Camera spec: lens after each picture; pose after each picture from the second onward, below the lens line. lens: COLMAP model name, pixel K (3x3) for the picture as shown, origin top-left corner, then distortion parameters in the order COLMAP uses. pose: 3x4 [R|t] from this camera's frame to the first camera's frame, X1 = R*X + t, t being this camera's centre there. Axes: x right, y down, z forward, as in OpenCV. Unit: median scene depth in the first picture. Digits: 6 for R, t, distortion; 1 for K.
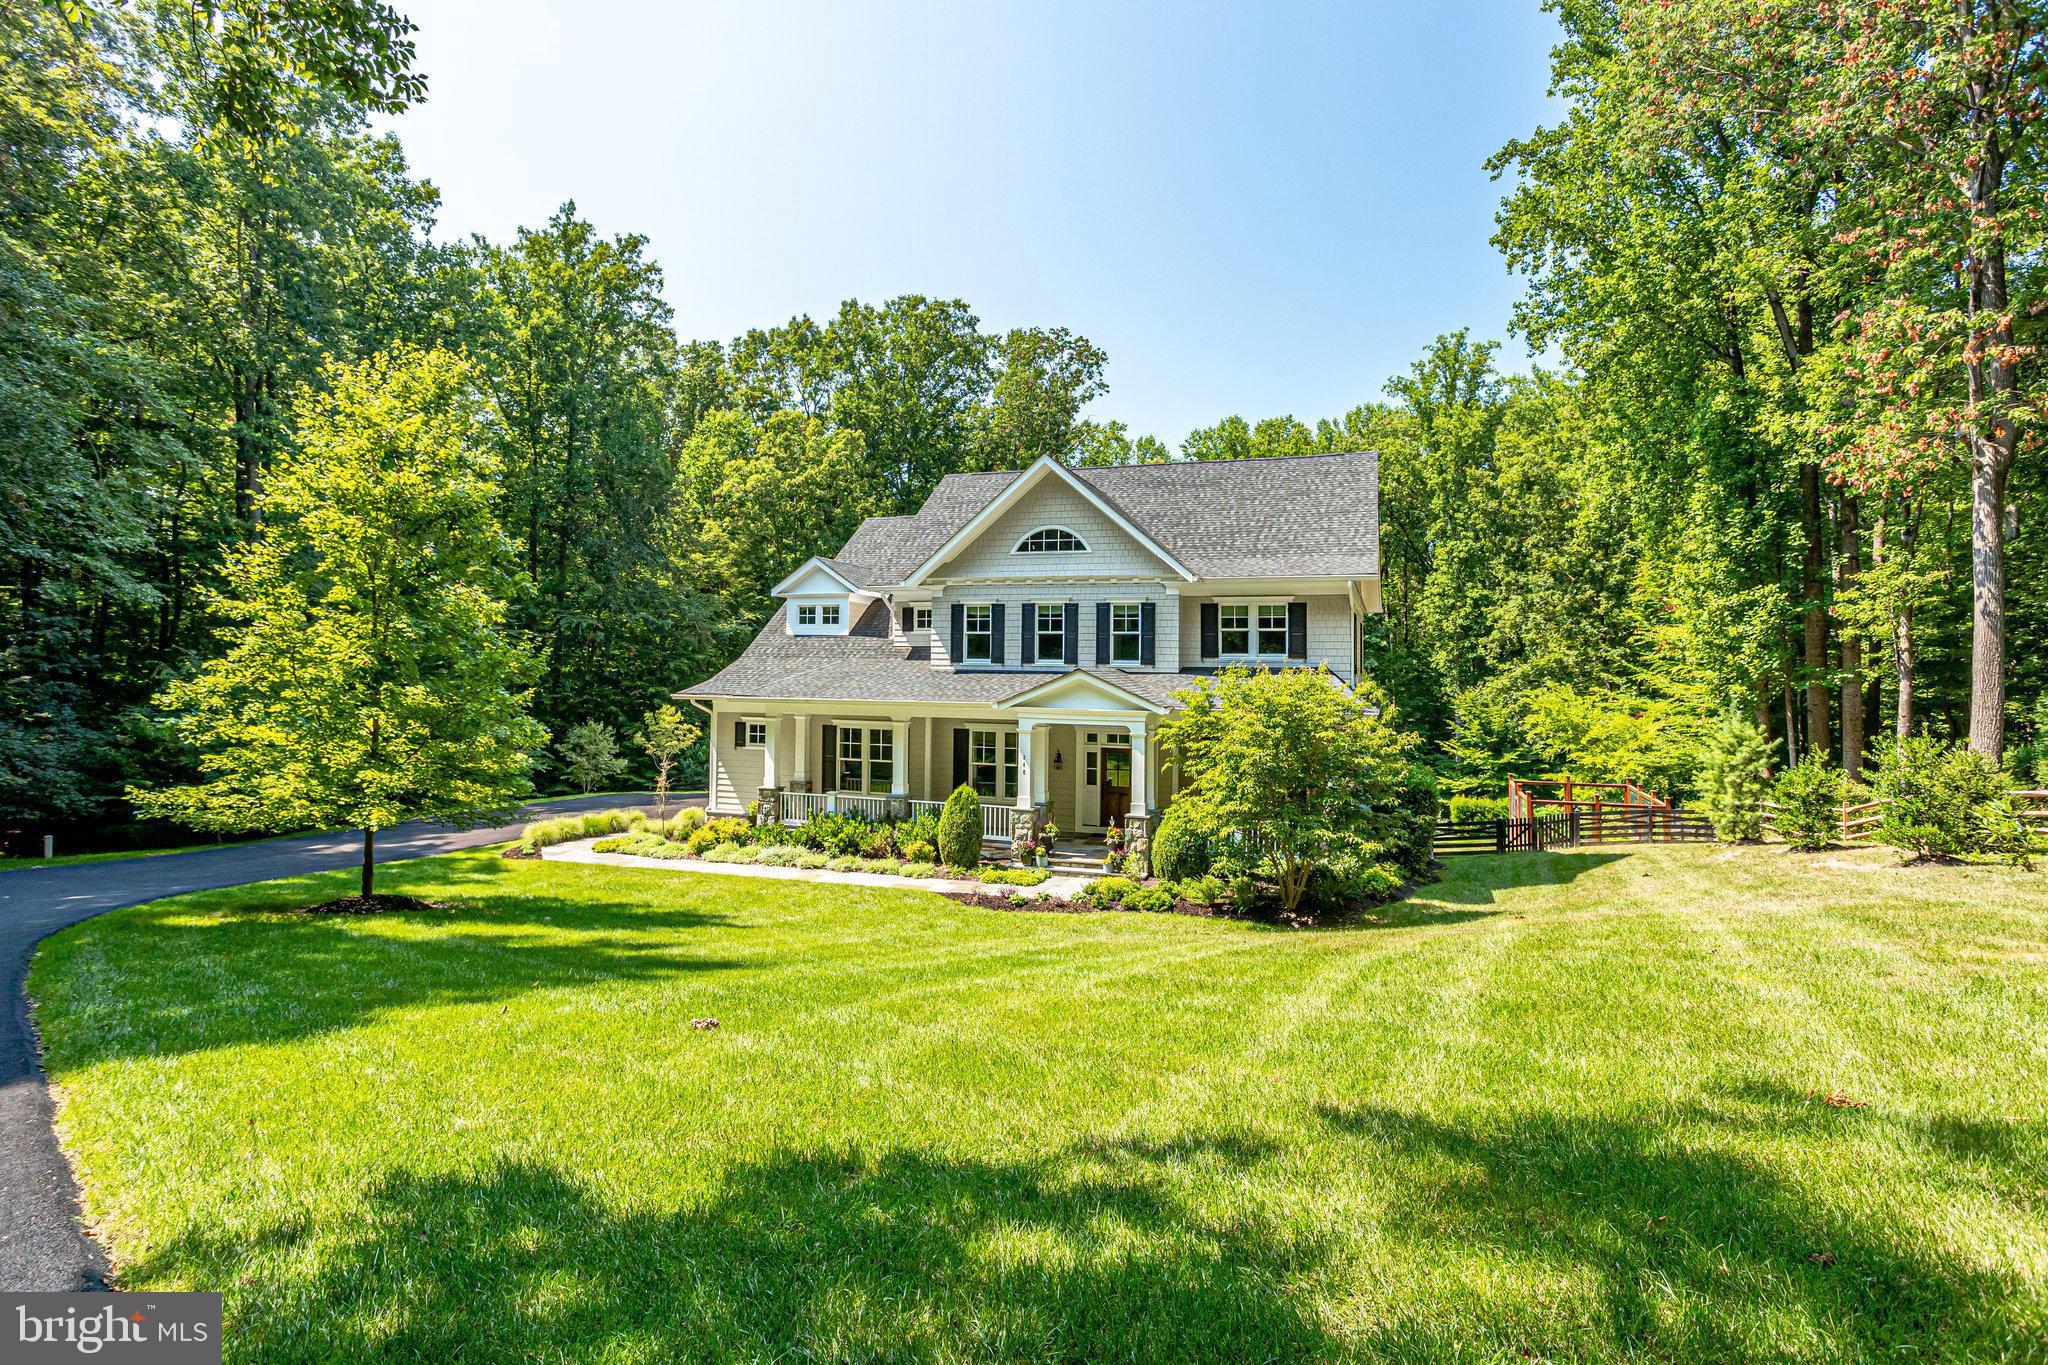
lens RADIAL K [[1084.8, 0, 1021.4], [0, 1084.8, 614.2], [0, 0, 1]] dist [-0.056244, 0.057780]
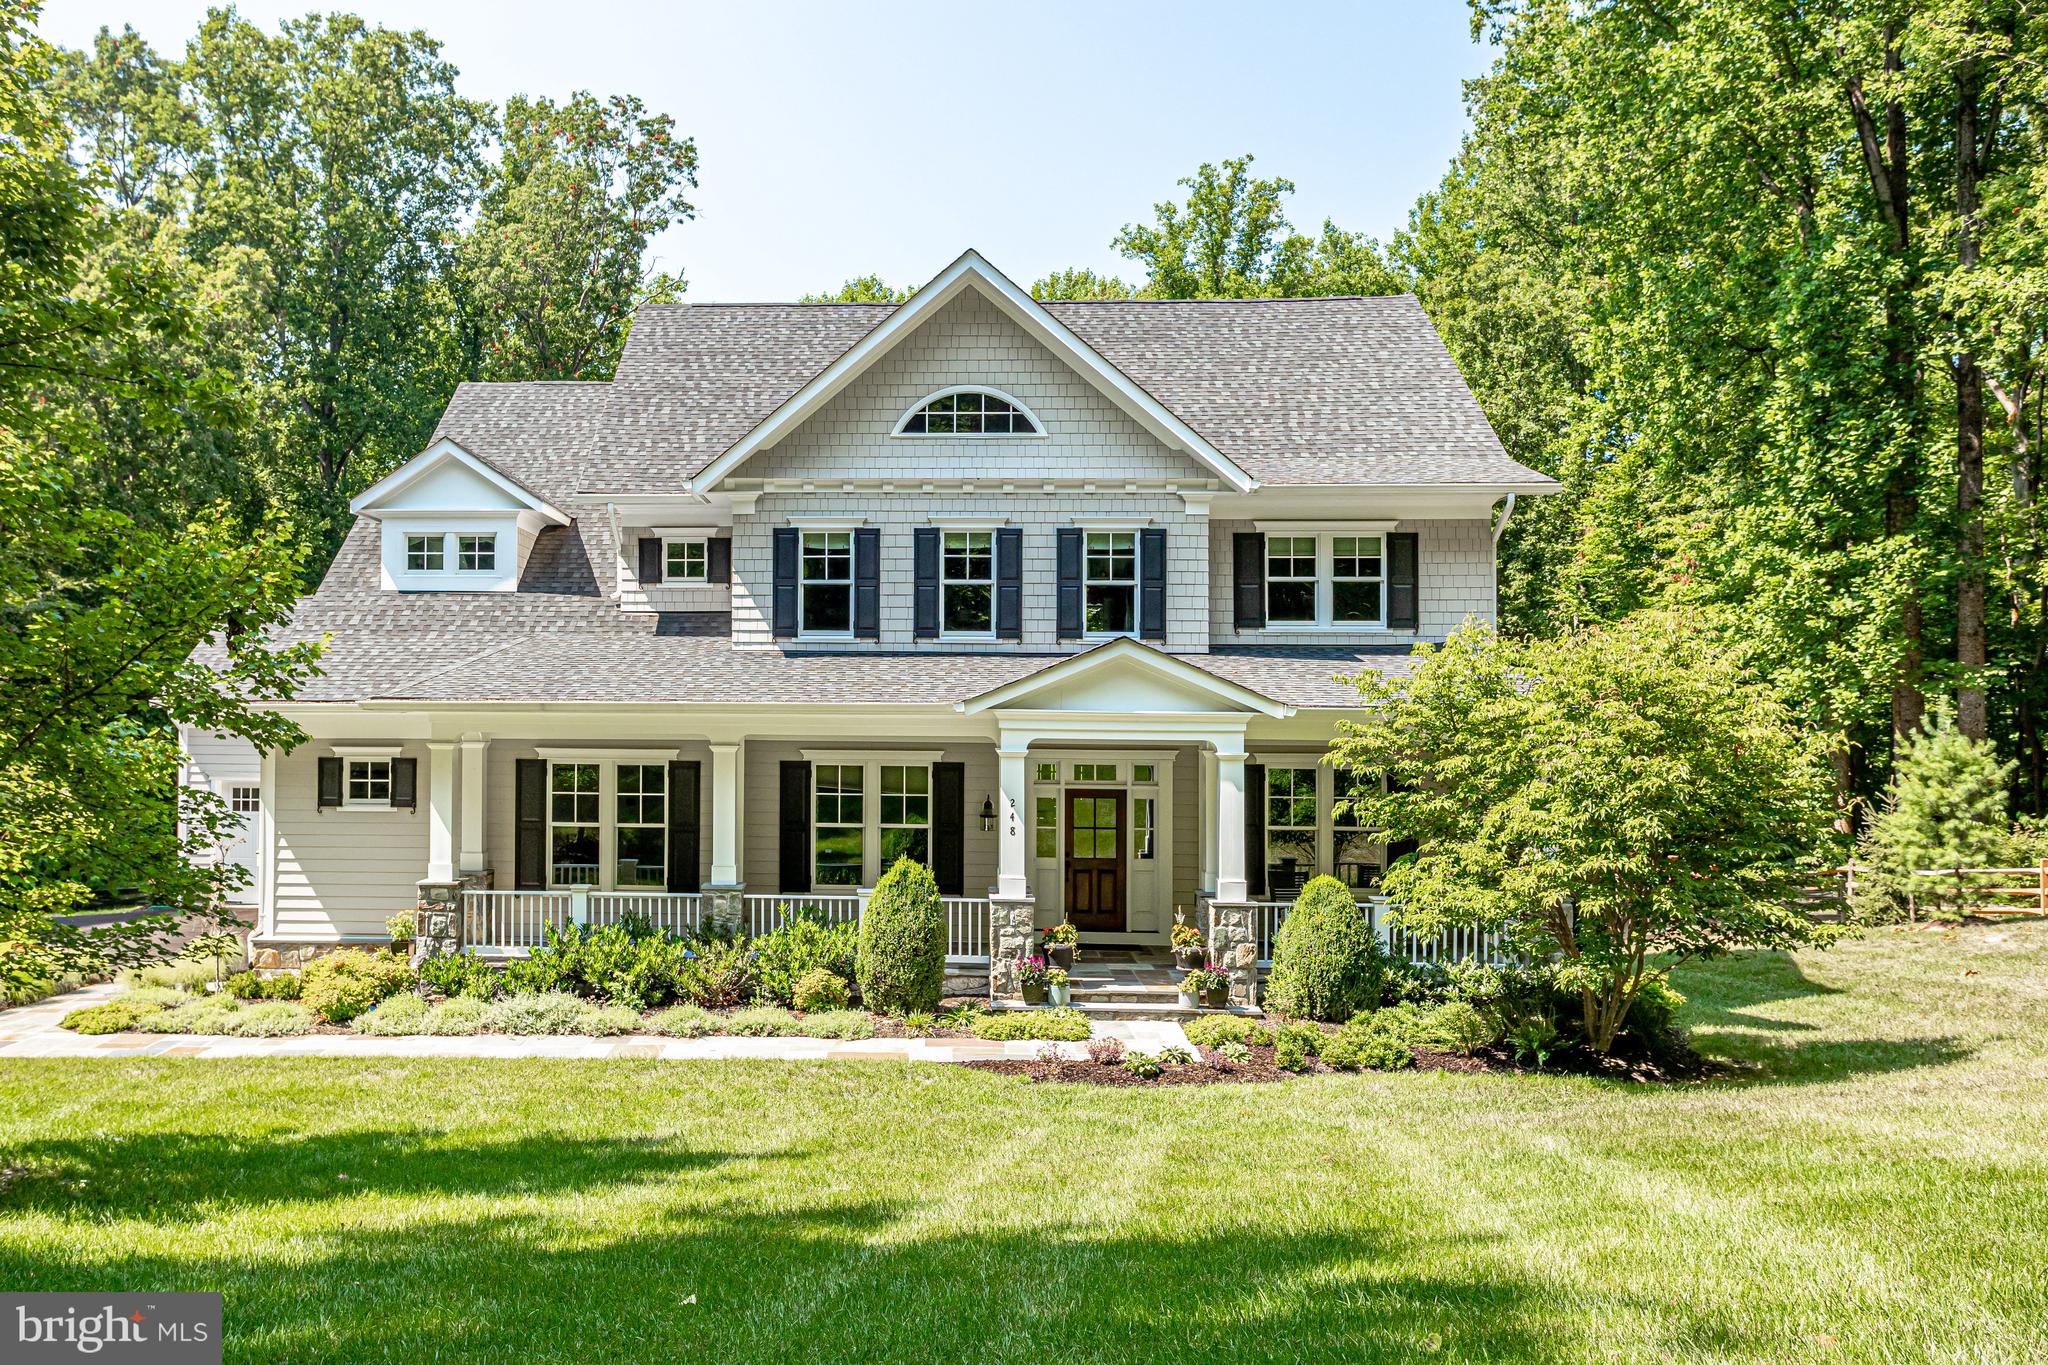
lens RADIAL K [[1716.9, 0, 816.0], [0, 1716.9, 678.2], [0, 0, 1]] dist [0.020168, 0.005083]
pose [[0.960155, -0.000023, 0.279466, -0.284214], [-0.008777, 0.999504, 0.030238, 0.039287], [-0.279328, -0.031486, 0.959679, 0.185394]]
